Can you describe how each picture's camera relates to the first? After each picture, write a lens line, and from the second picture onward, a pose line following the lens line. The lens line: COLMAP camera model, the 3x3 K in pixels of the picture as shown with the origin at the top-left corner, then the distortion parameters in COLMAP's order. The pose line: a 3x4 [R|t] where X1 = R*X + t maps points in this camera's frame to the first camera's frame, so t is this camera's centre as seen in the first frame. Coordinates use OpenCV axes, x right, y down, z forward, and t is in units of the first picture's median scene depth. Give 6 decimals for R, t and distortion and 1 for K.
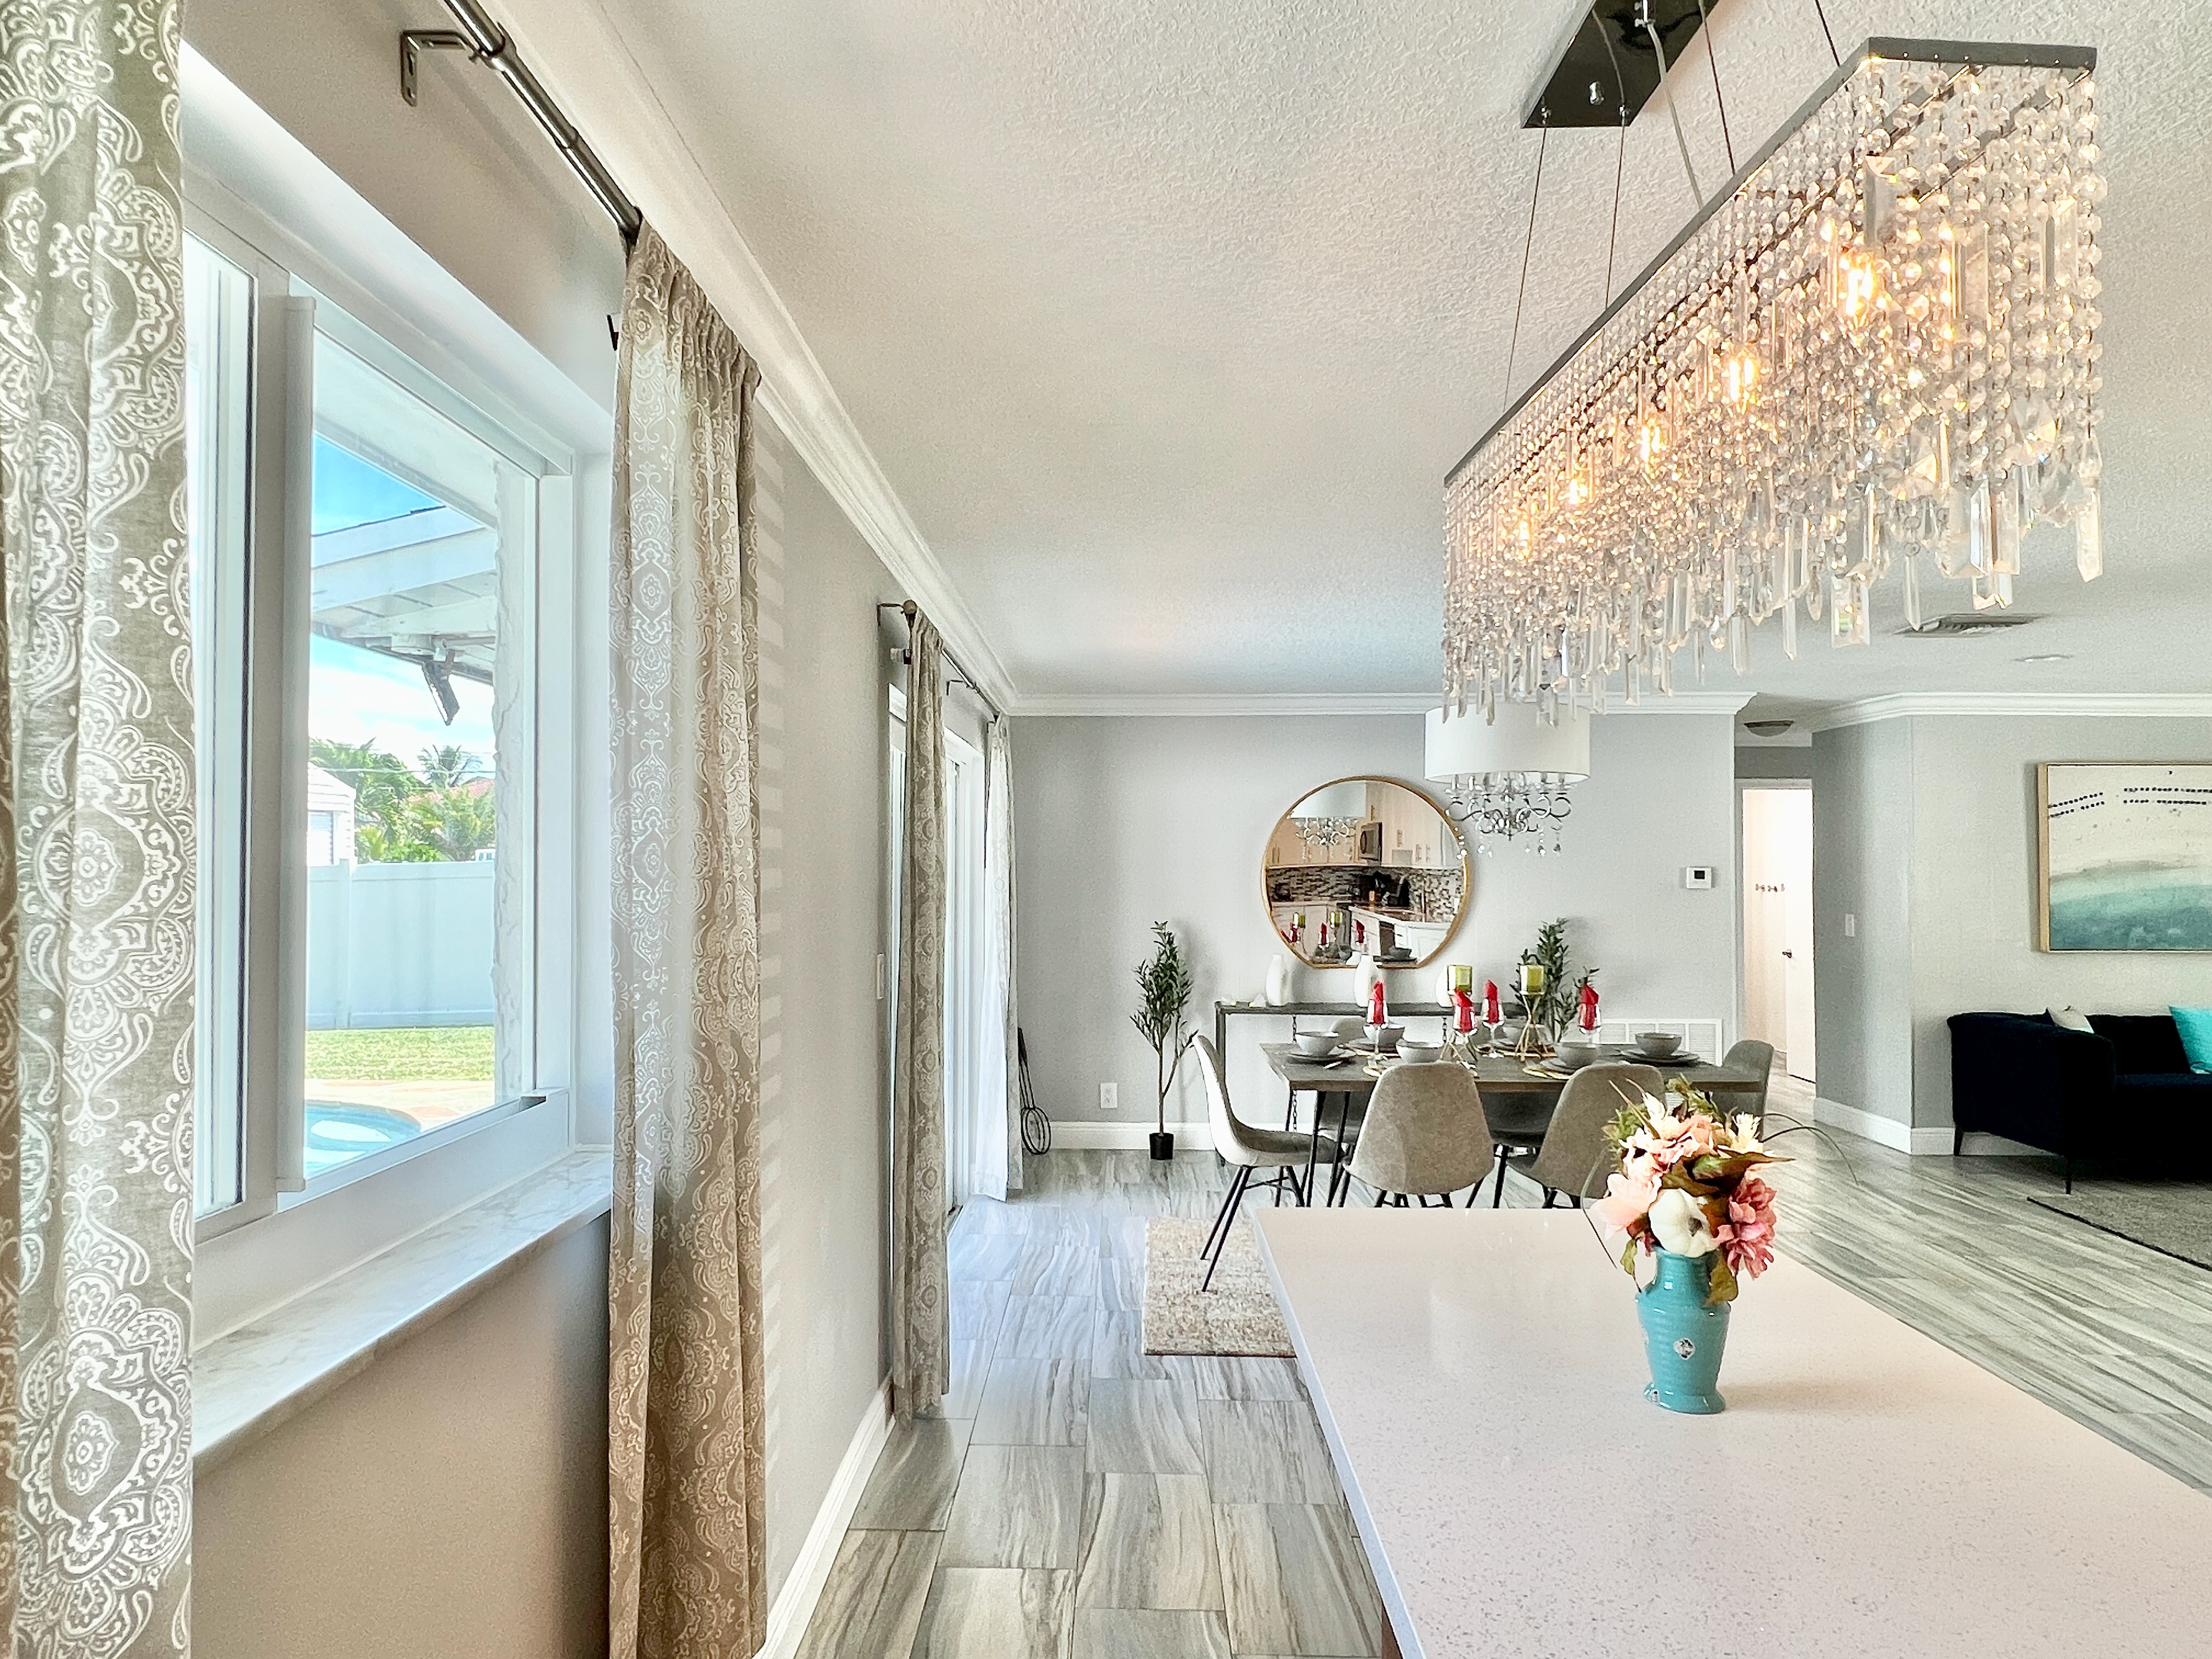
lens RADIAL K [[1338.0, 0, 1096.7], [0, 1338.0, 845.5], [0, 0, 1]] dist [-0.002264, 0.001007]
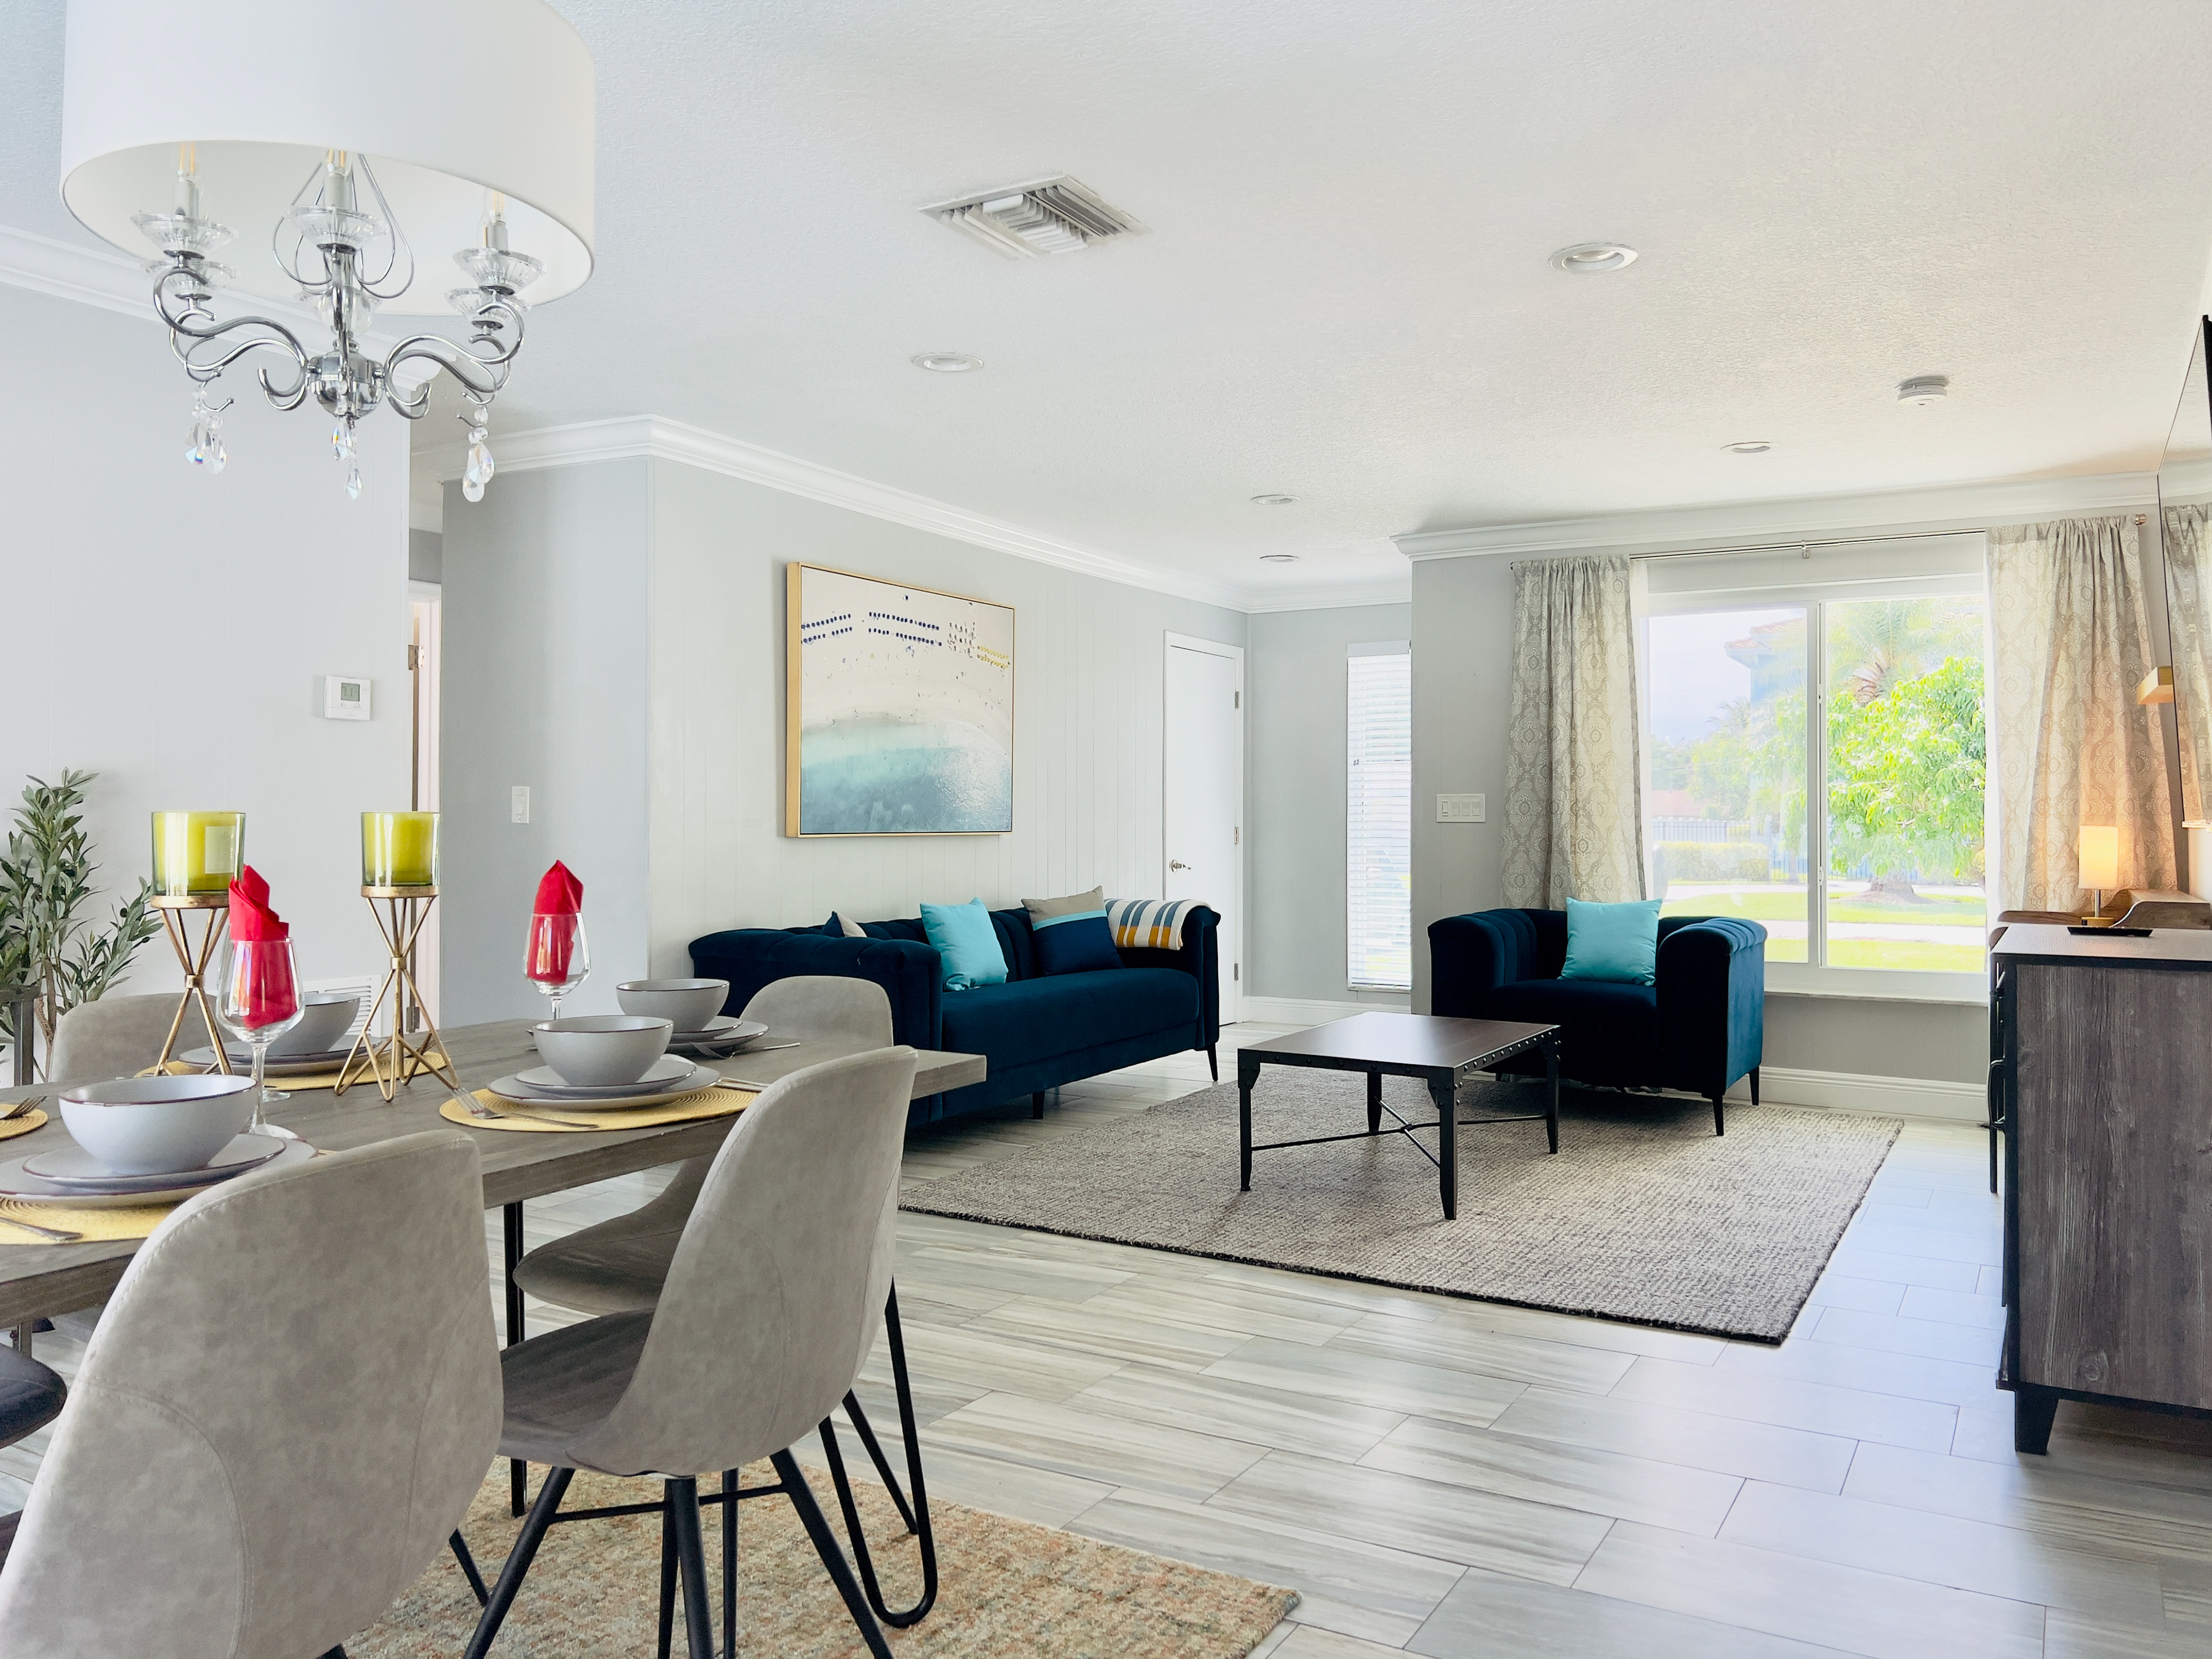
lens RADIAL K [[1676.4, 0, 1100.2], [0, 1676.4, 799.2], [0, 0, 1]] dist [0.053681, -0.087899]
pose [[0.479768, 0.011629, 0.877318, 0.036505], [-0.019346, 0.999809, -0.002673, 0.085972], [-0.877182, -0.015690, 0.479901, 0.645559]]
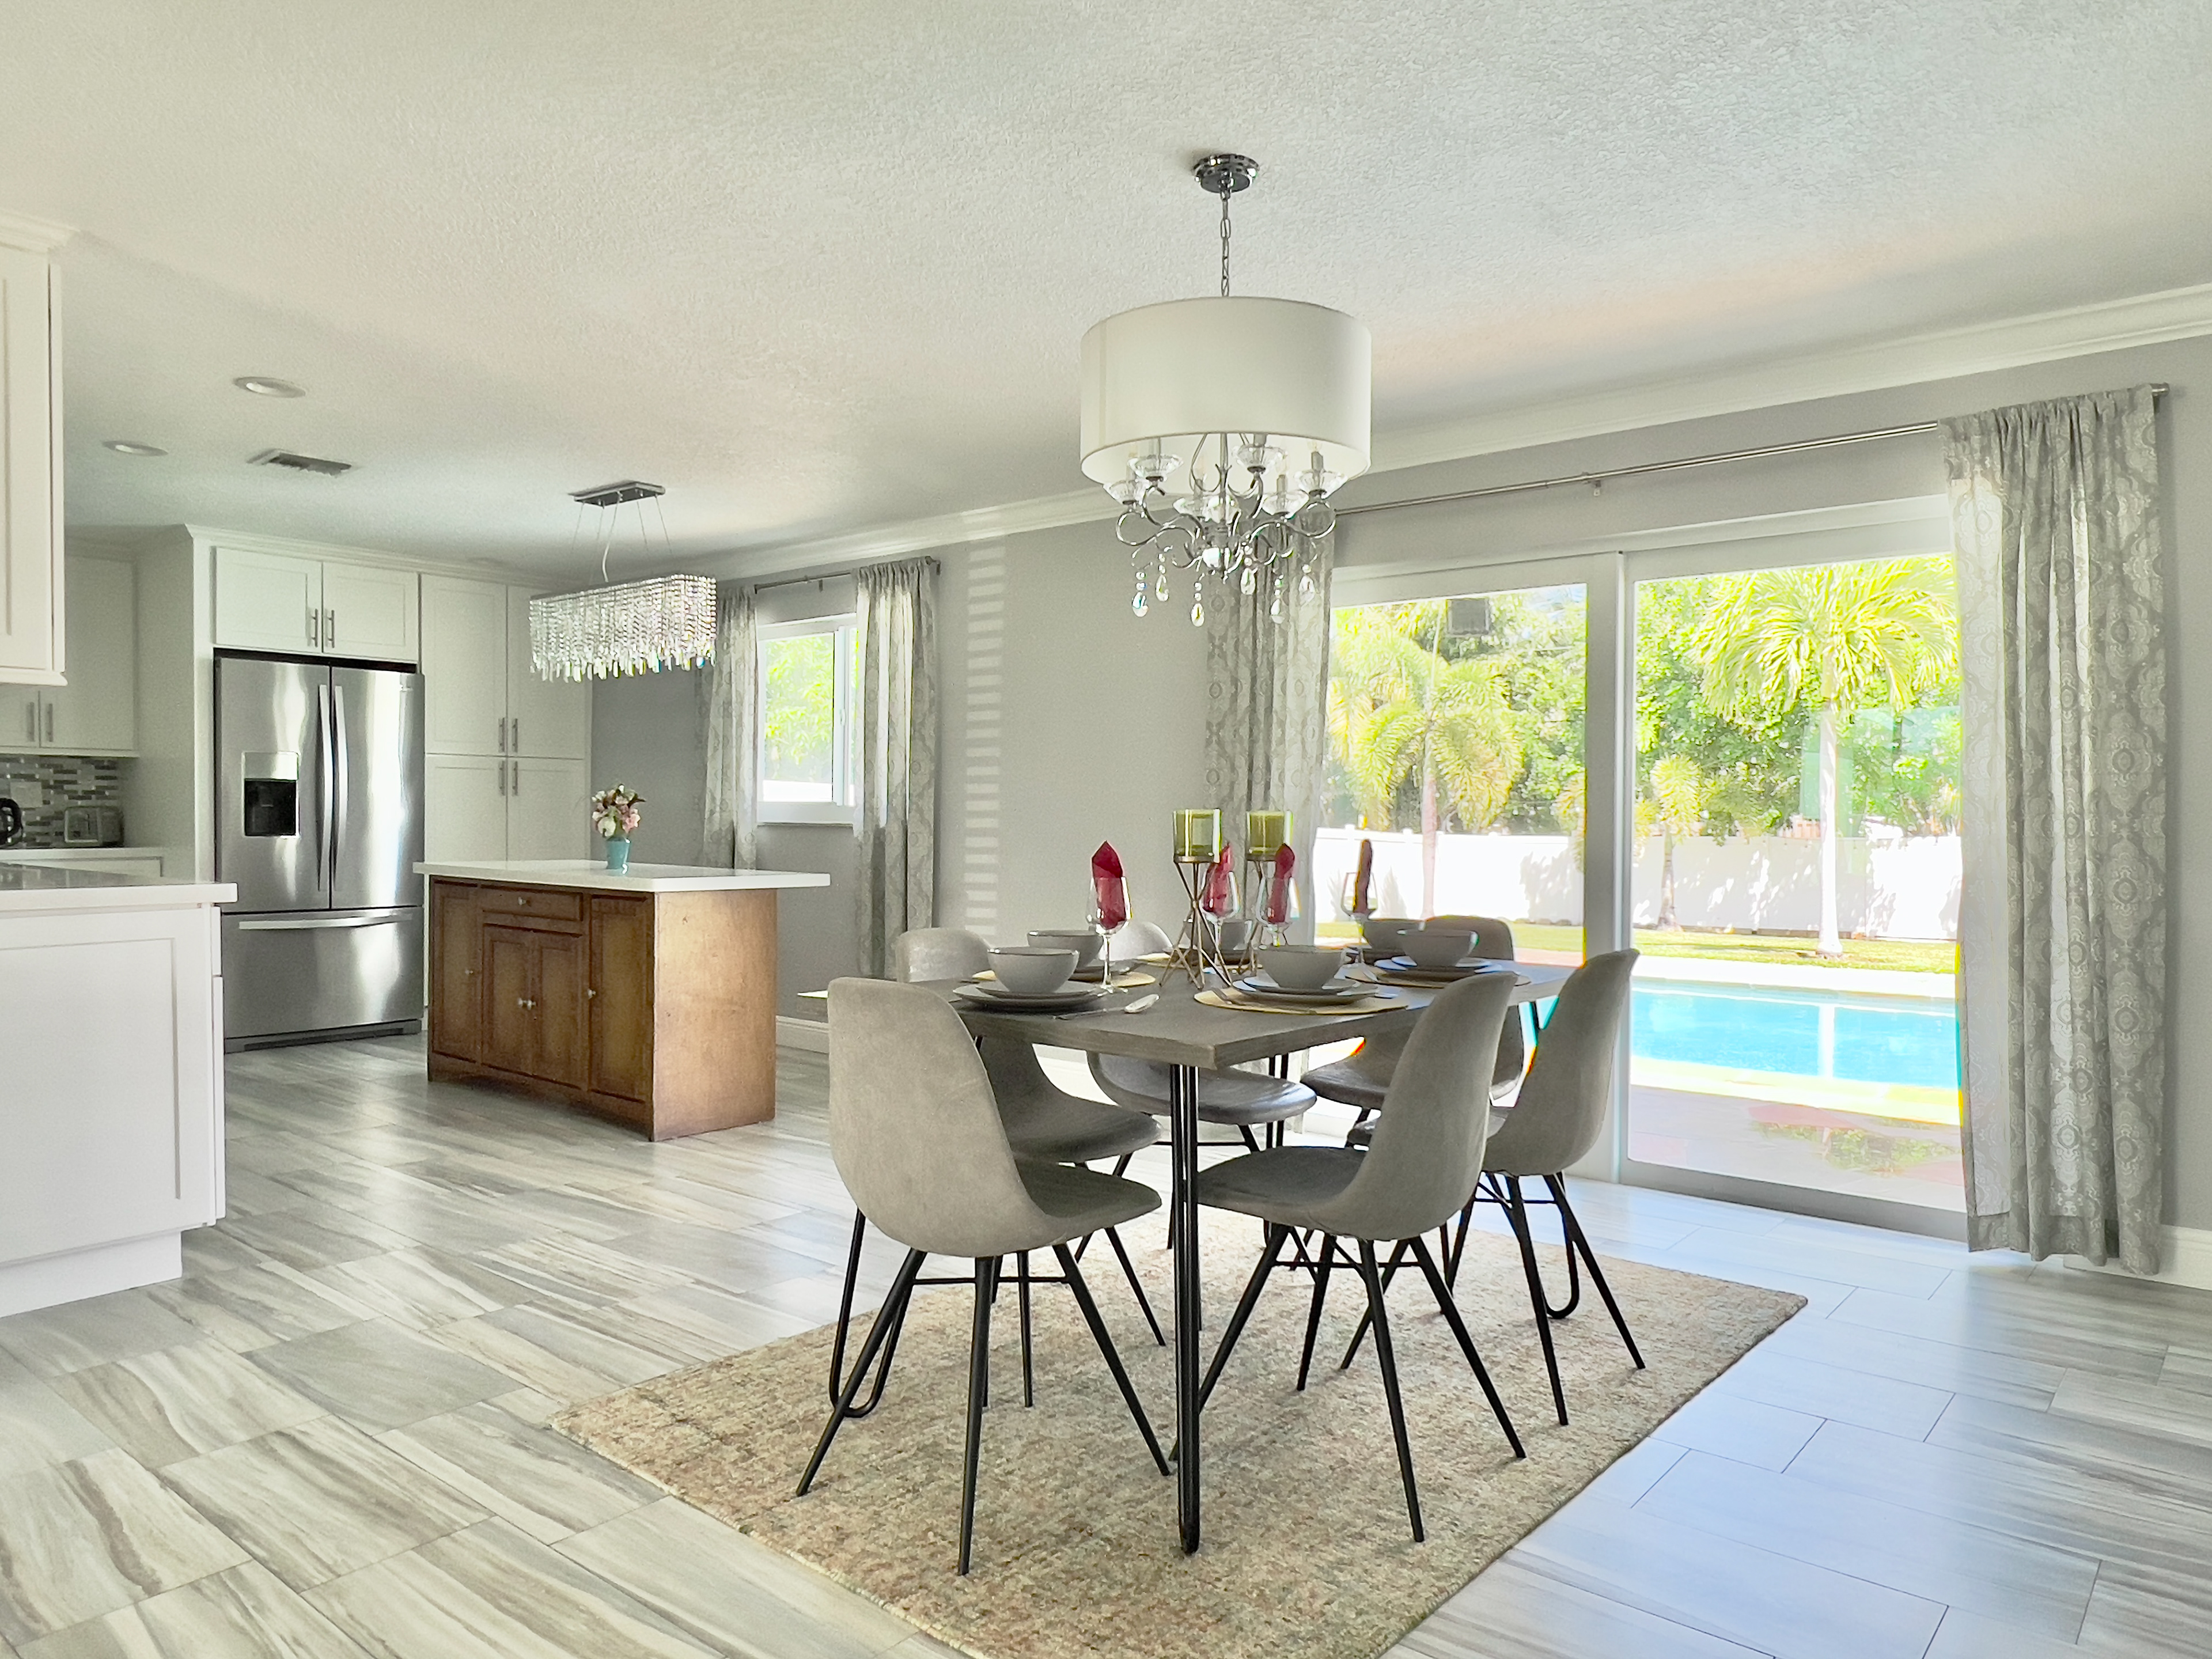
lens RADIAL K [[1470.1, 0, 1106.0], [0, 1470.1, 829.5], [0, 0, 1]] dist [-0.001211, -0.001589]
pose [[-0.623352, 0.000078, -0.781942, 0.818491], [0.007395, 0.999956, -0.005795, 0.103254], [0.781907, -0.009395, -0.623325, 1.352340]]
